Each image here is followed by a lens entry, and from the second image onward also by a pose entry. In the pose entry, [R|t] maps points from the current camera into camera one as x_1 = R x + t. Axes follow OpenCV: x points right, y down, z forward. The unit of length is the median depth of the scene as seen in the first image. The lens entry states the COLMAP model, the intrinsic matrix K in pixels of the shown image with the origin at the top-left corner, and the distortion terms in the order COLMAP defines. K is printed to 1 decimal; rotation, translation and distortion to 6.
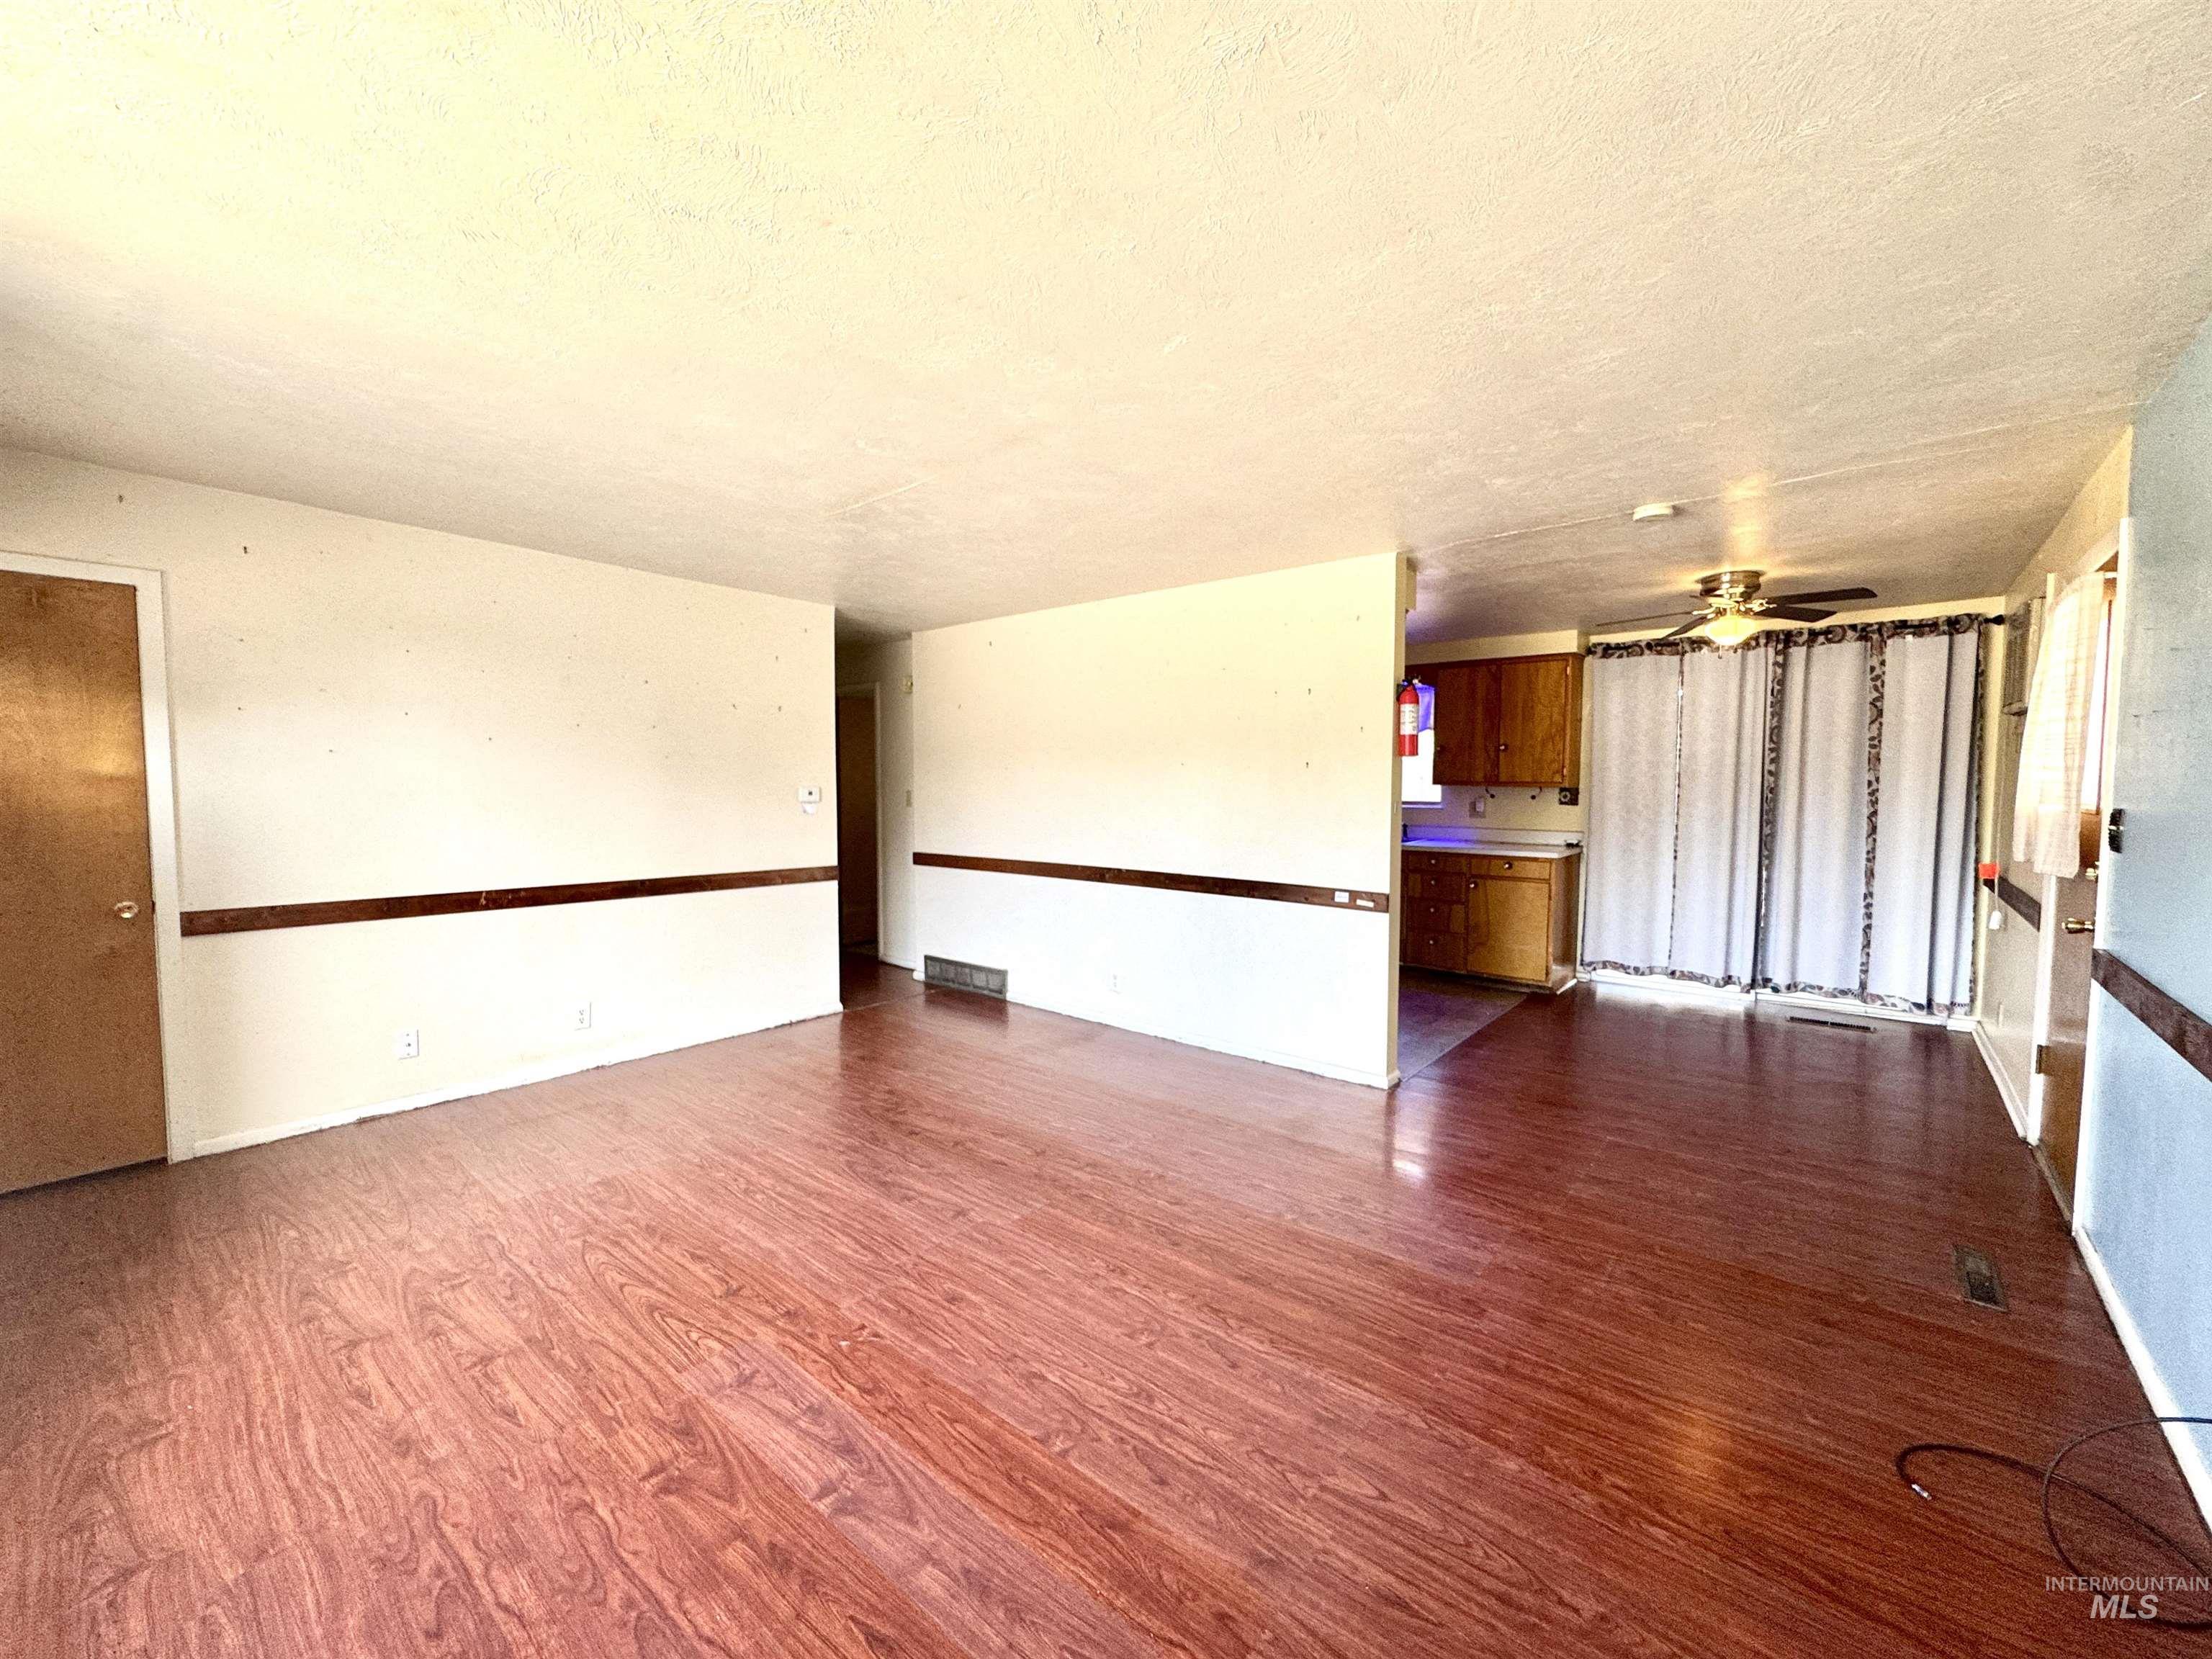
lens RADIAL K [[896.3, 0, 1101.8], [0, 896.3, 830.1], [0, 0, 1]] dist [-0.001642, -0.000024]
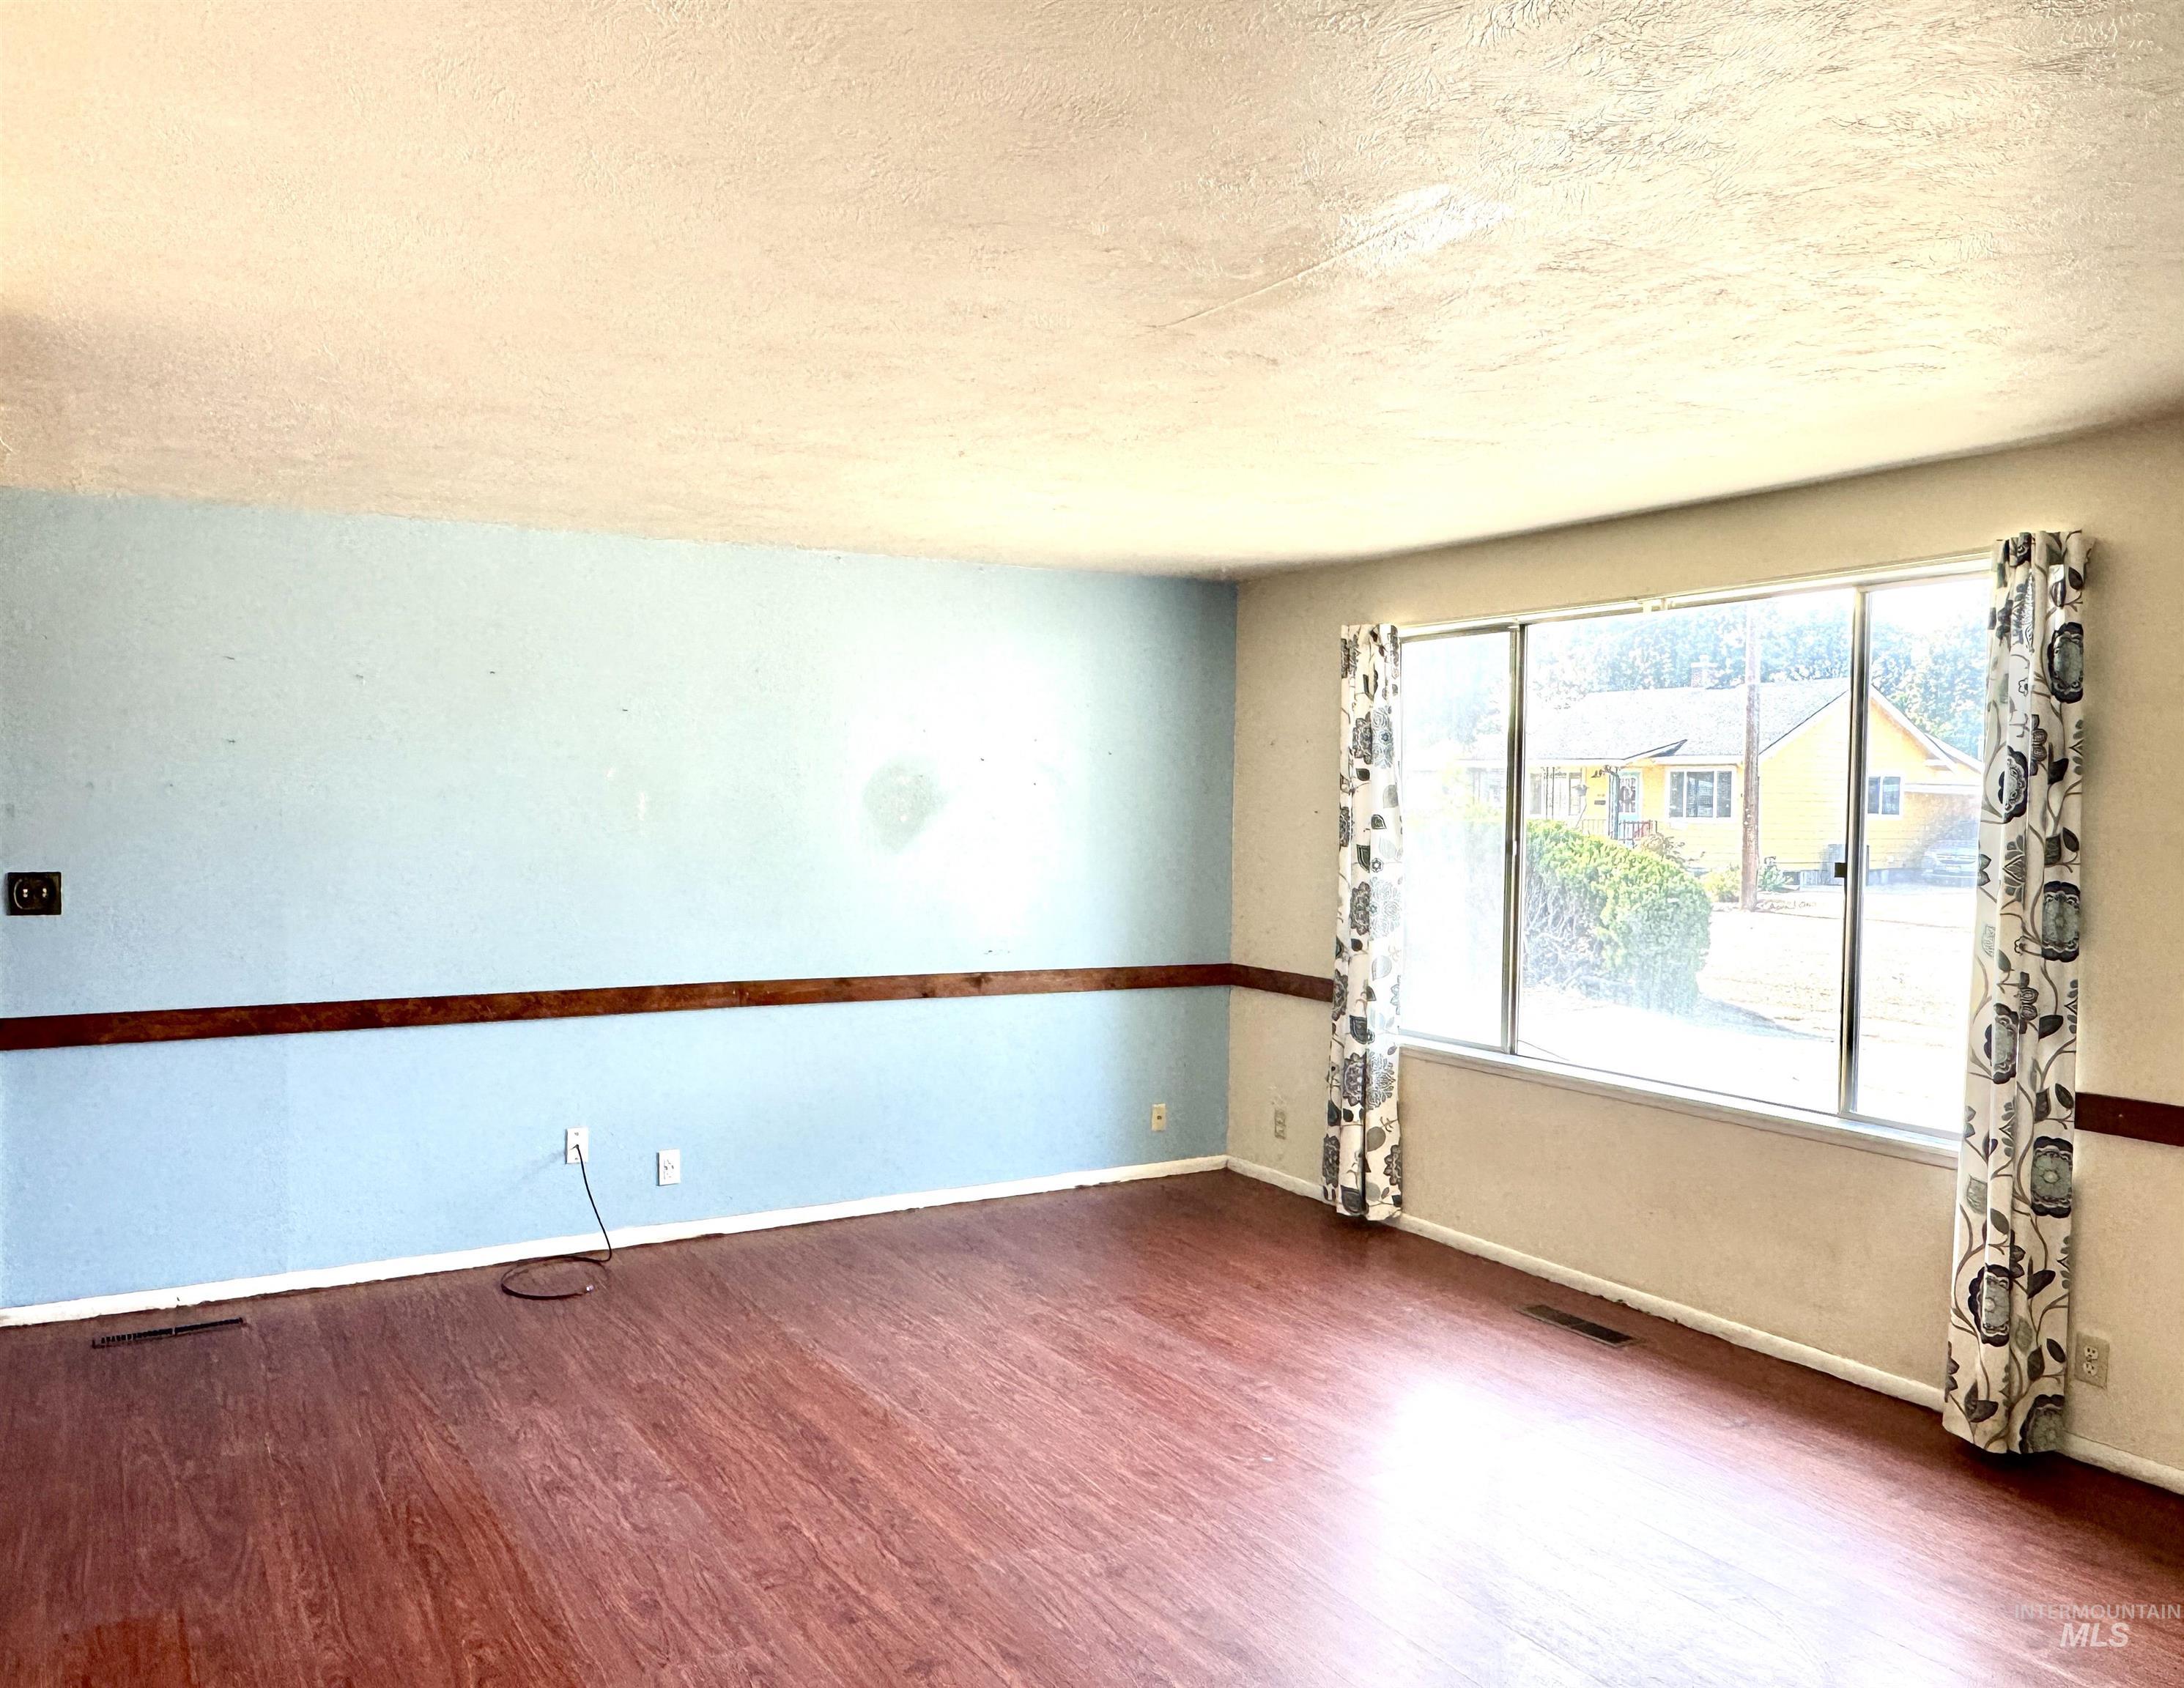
lens RADIAL K [[1586.6, 0, 1081.0], [0, 1586.6, 846.4], [0, 0, 1]] dist [-0.005637, 0.003296]
pose [[-0.952556, -0.024699, 0.303360, -0.546494], [0.002135, 0.996135, 0.087807, -0.210855], [-0.304356, 0.084289, -0.948822, 2.397662]]
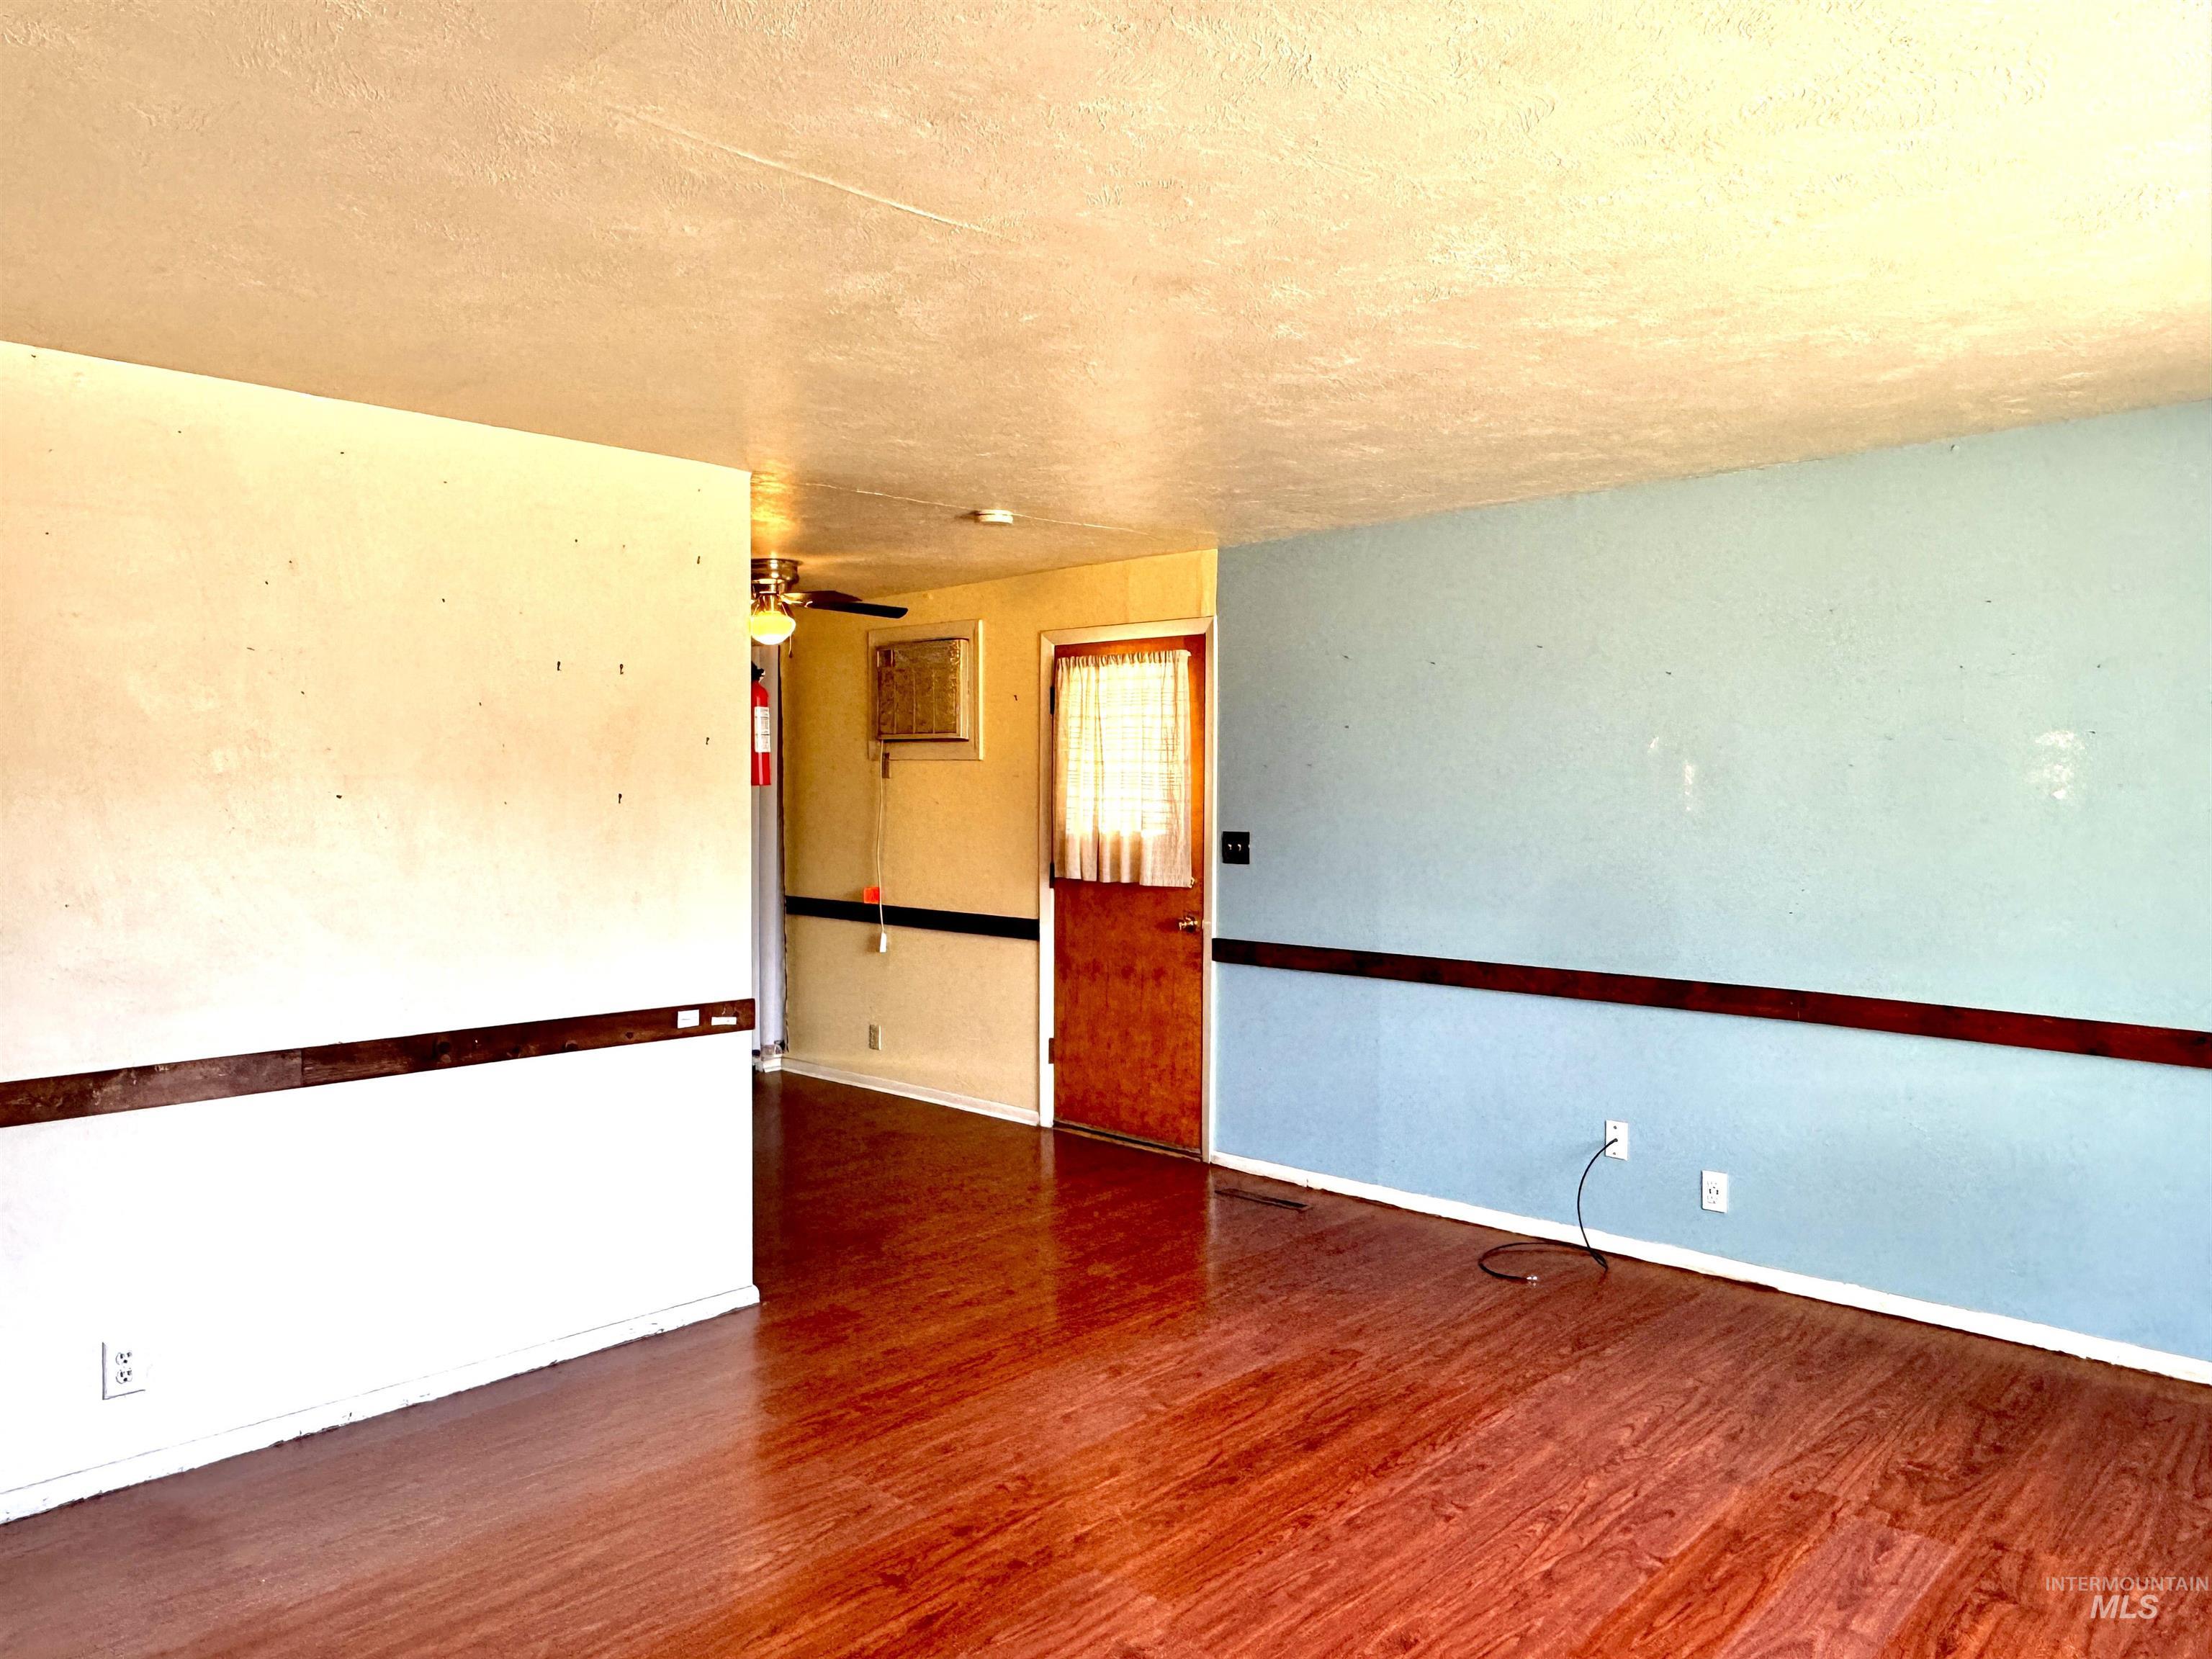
lens RADIAL K [[1573.3, 0, 1106.4], [0, 1573.3, 835.4], [0, 0, 1]] dist [-0.009240, 0.003335]
pose [[0.040976, -0.038778, 0.998407, -1.282353], [0.057290, 0.997694, 0.036399, -0.116800], [-0.997516, 0.055707, 0.043103, 1.123938]]
